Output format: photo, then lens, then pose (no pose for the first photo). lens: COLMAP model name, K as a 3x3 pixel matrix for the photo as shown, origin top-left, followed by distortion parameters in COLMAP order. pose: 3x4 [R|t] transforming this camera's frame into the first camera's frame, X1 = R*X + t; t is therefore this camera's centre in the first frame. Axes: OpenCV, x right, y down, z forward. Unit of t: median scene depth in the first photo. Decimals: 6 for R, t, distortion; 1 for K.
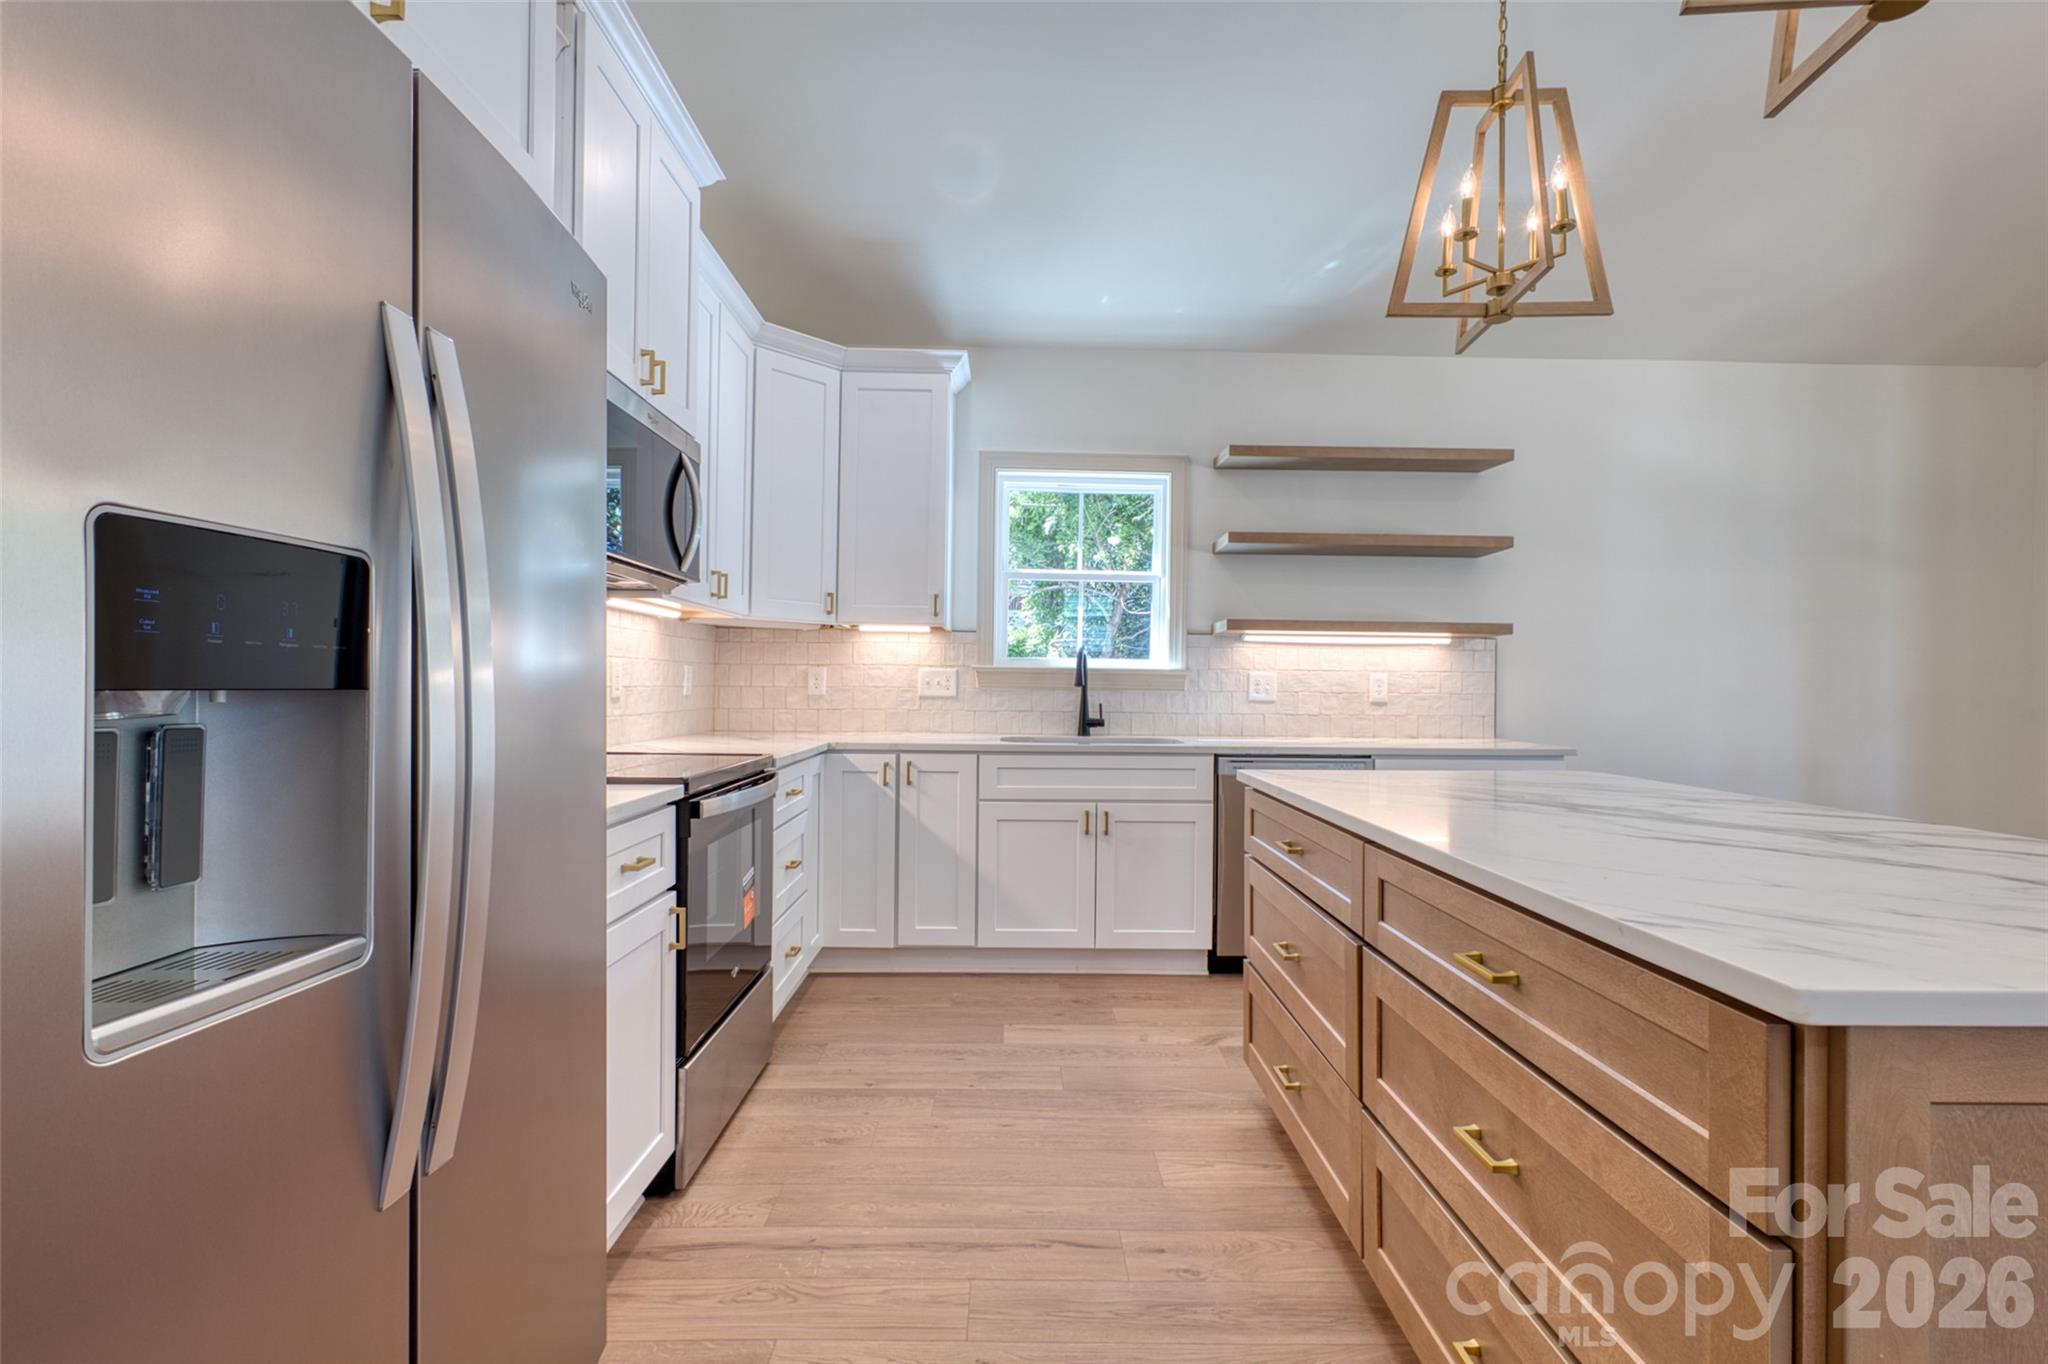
lens RADIAL K [[952.1, 0, 1024.0], [0, 952.1, 682.0], [0, 0, 1]] dist [0.000873, -0.000369]
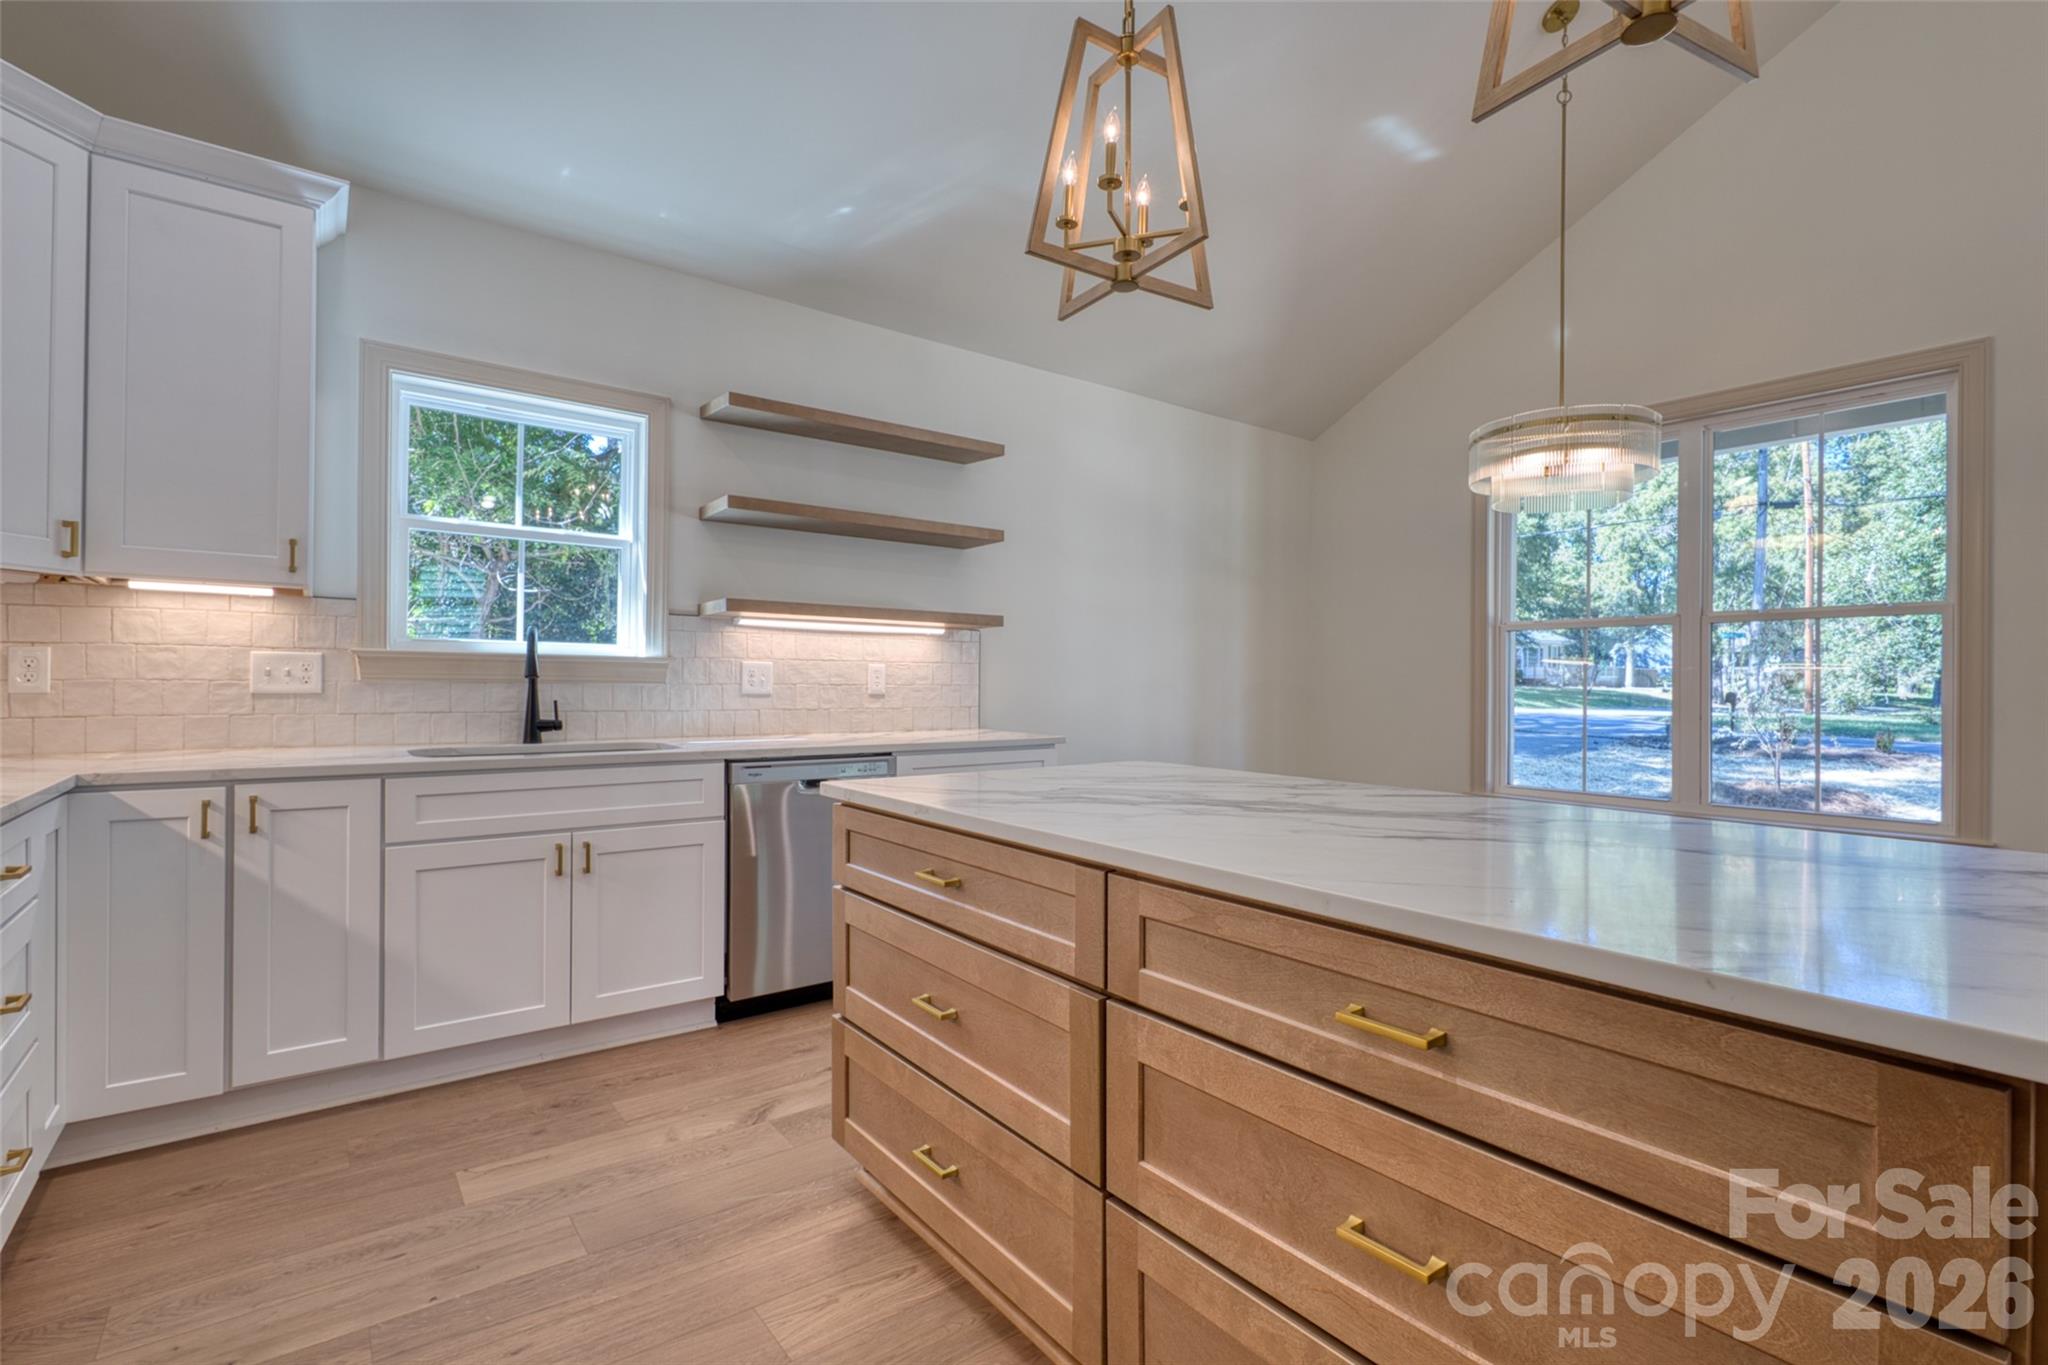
lens RADIAL K [[952.1, 0, 1024.0], [0, 952.1, 682.5], [0, 0, 1]] dist [0.000873, -0.000369]
pose [[0.804345, -0.004329, 0.594147, -0.083148], [-0.002219, 0.999945, 0.010289, -0.000580], [-0.594159, -0.009594, 0.804290, 0.178930]]
